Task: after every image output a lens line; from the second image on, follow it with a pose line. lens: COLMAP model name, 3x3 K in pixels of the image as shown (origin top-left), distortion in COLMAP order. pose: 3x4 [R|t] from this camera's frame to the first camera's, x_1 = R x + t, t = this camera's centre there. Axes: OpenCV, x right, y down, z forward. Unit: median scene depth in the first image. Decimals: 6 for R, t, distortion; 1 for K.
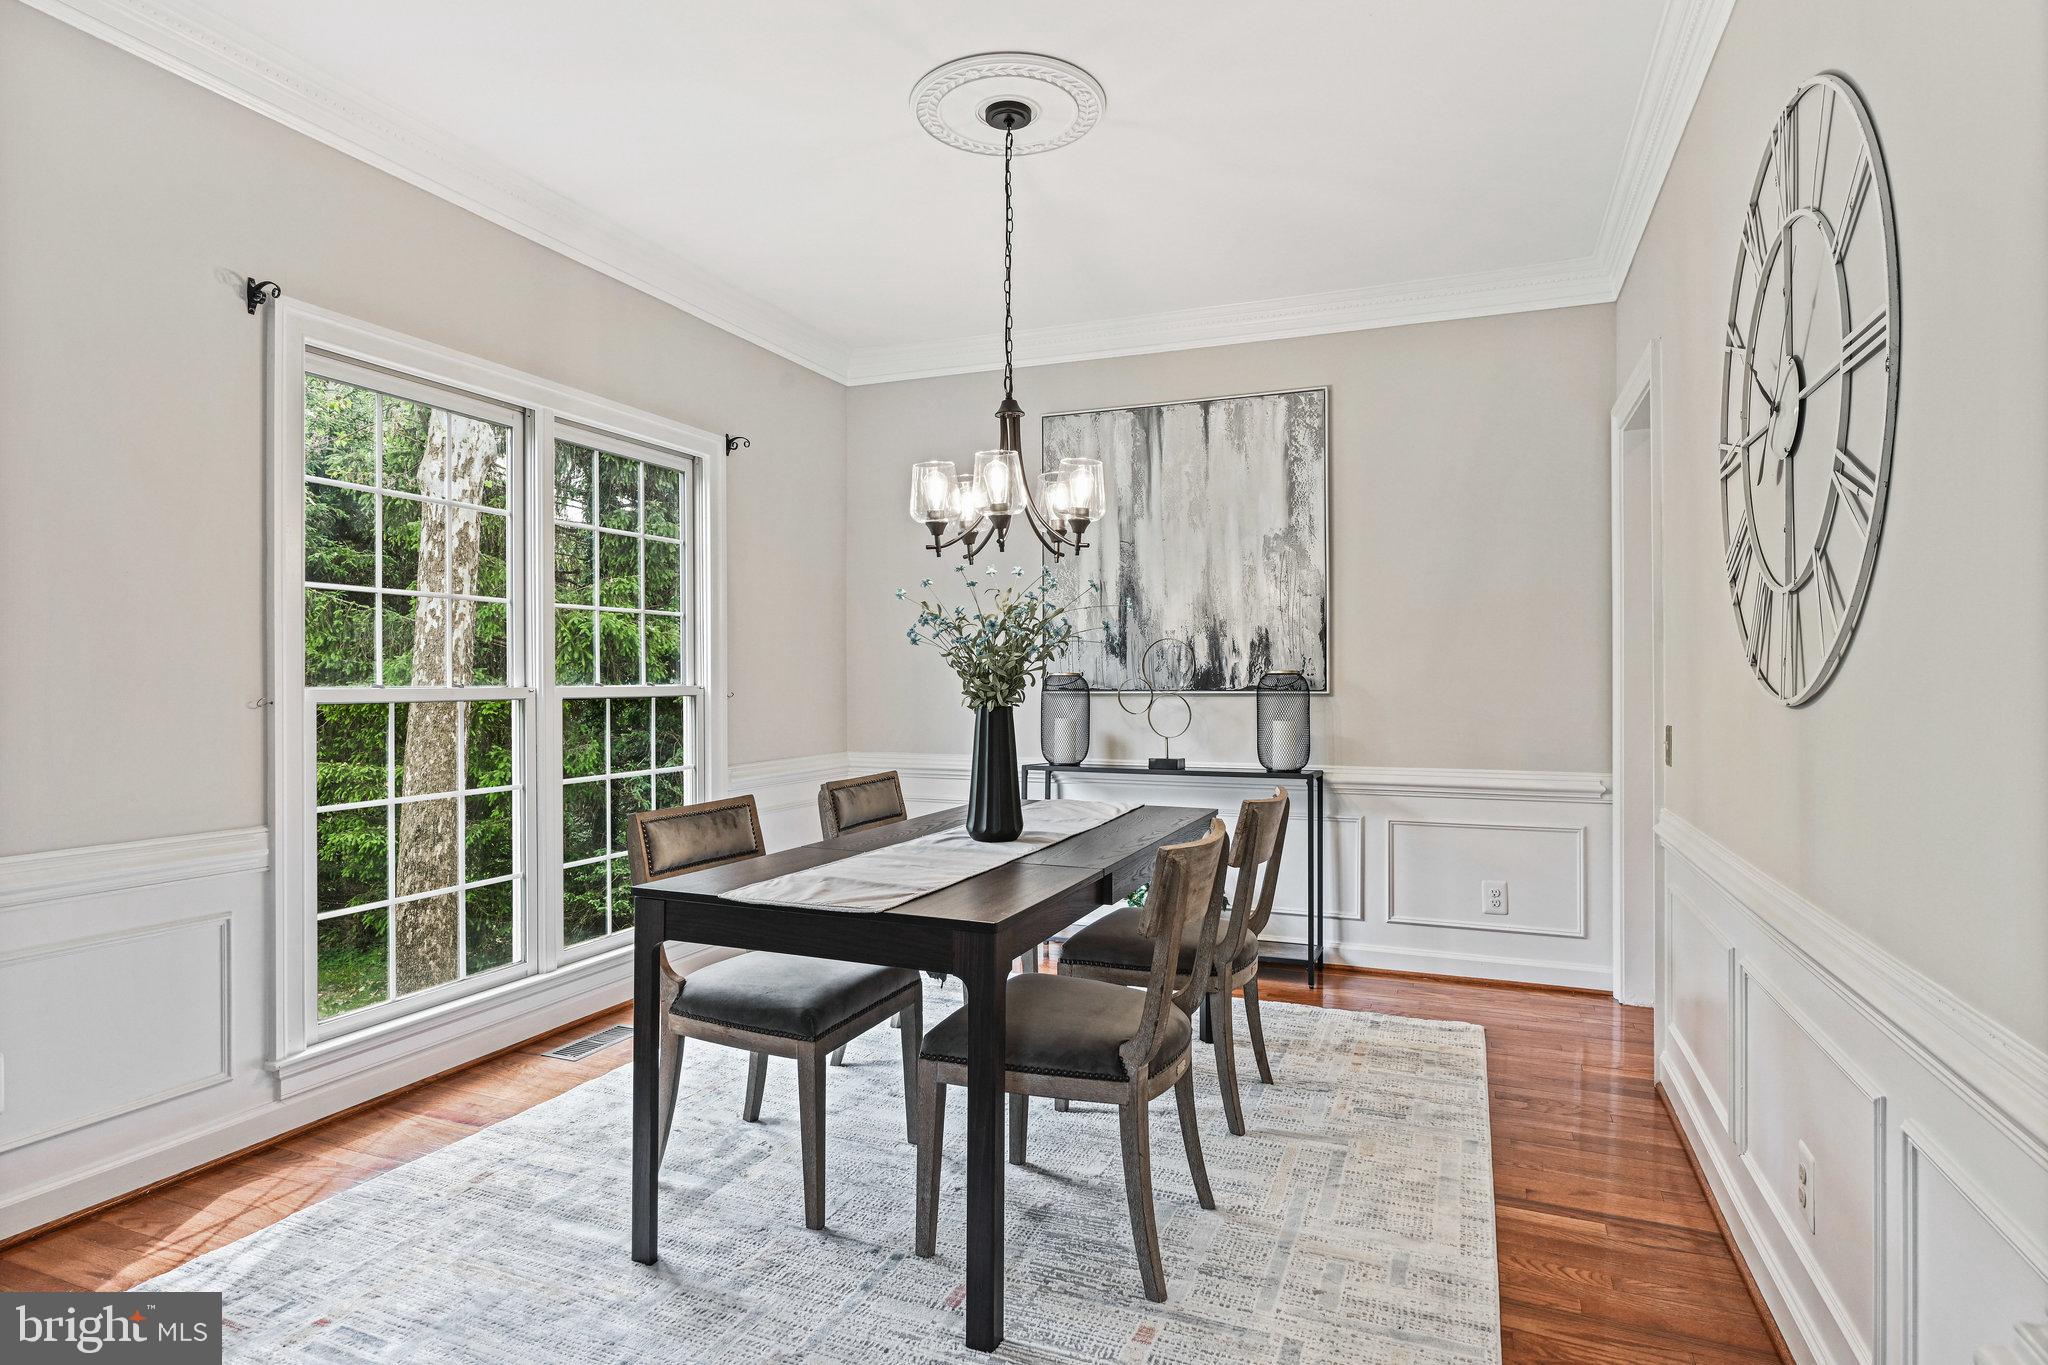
lens RADIAL K [[1097.6, 0, 1024.0], [0, 1097.6, 682.5], [0, 0, 1]] dist [-0.004913, -0.001925]
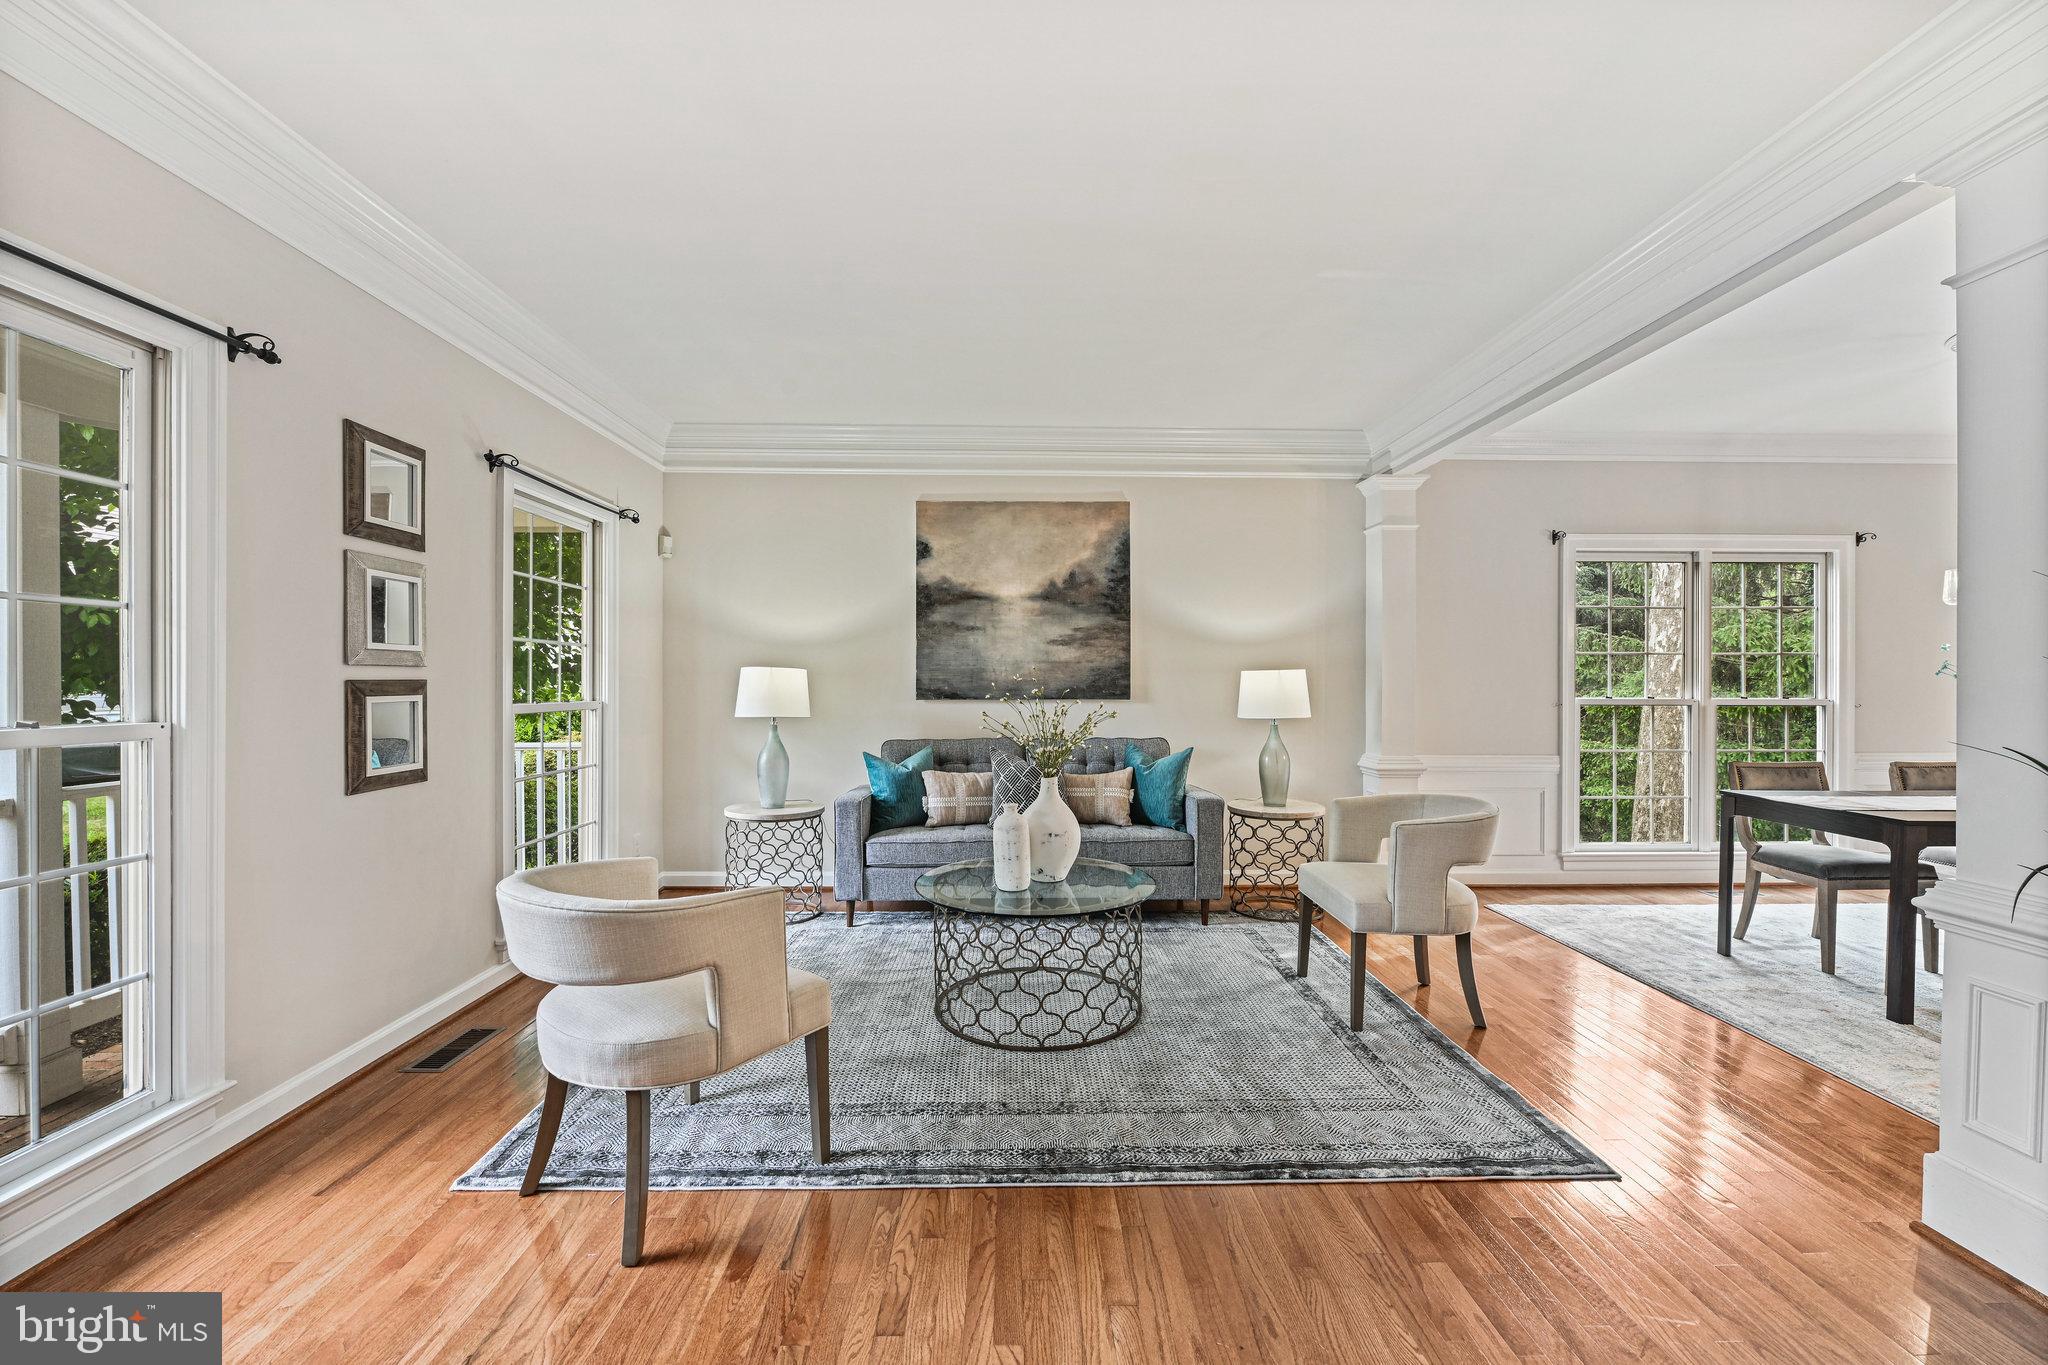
lens RADIAL K [[830.7, 0, 1024.0], [0, 830.7, 682.5], [0, 0, 1]] dist [-0.001838, -0.000426]
pose [[0.395176, 0.003728, -0.918598, 0.415911], [-0.004993, 0.999986, 0.001910, -0.021641], [0.918592, 0.003832, 0.395189, -0.642572]]
